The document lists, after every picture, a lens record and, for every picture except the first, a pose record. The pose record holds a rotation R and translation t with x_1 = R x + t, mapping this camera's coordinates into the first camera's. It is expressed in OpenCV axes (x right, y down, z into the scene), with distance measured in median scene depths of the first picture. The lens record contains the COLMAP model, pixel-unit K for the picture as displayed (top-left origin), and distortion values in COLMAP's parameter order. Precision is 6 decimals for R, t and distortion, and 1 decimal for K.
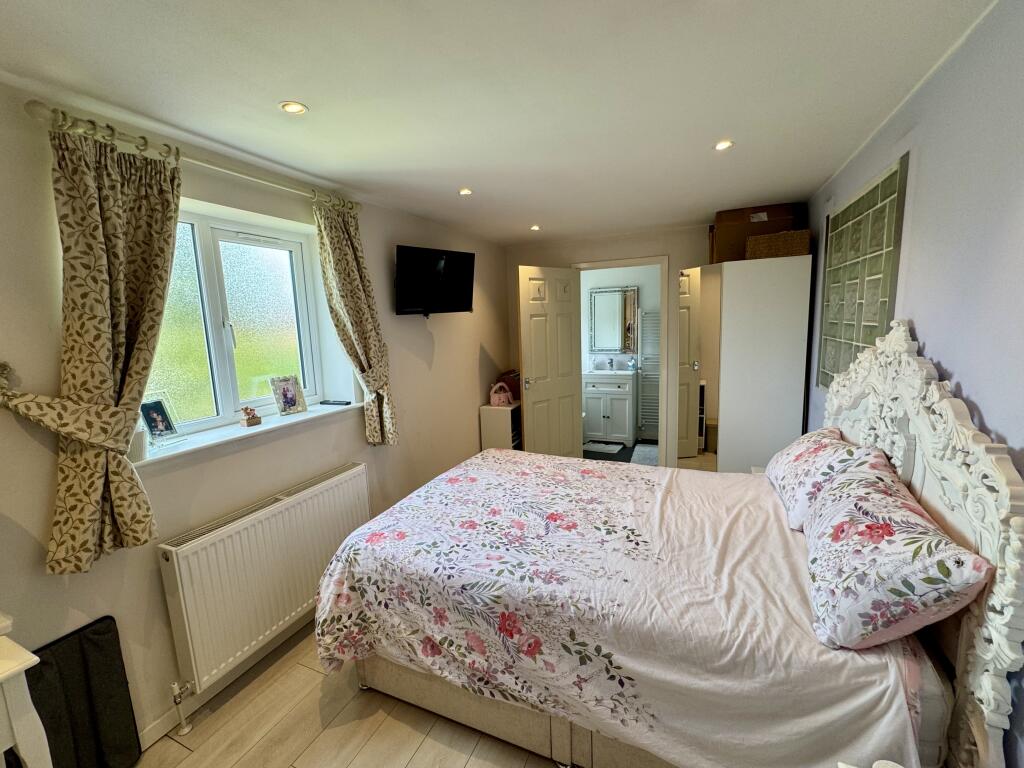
lens RADIAL K [[408.9, 0, 515.7], [0, 408.9, 382.4], [0, 0, 1]] dist [-0.004418, 0.000817]
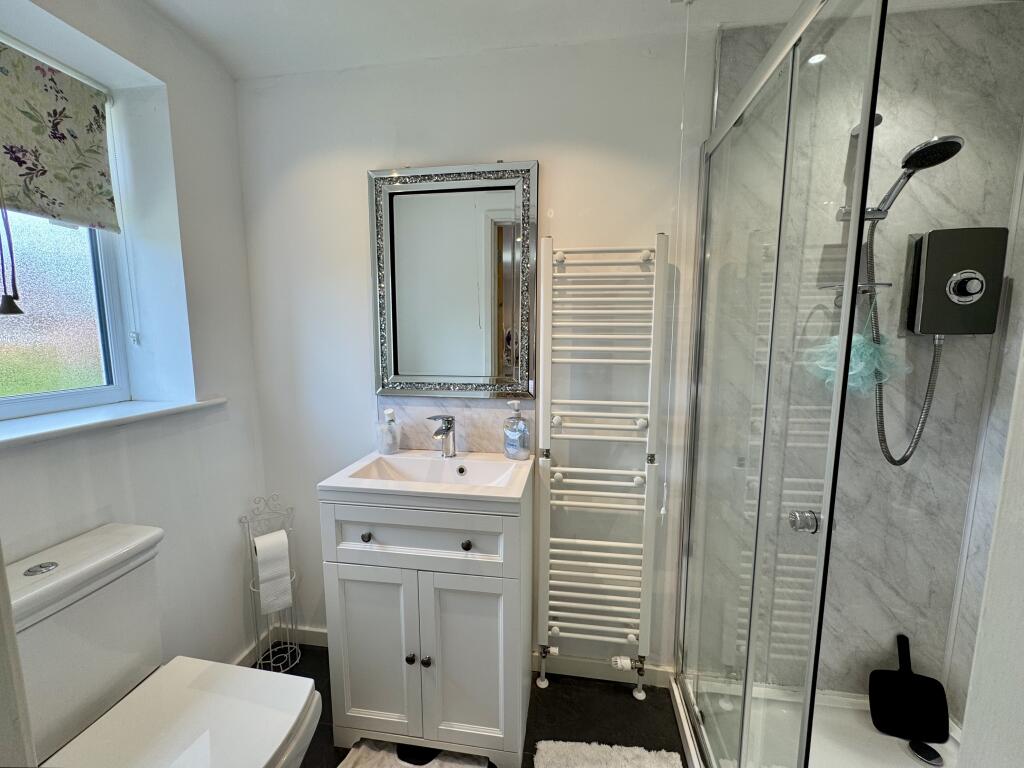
lens RADIAL K [[408.9, 0, 513.9], [0, 408.9, 384.4], [0, 0, 1]] dist [-0.004418, 0.000817]
pose [[0.961104, 0.002795, 0.276173, 0.205090], [0.005970, 0.999505, -0.030893, -0.073684], [-0.276122, 0.031340, 0.960611, 0.731994]]
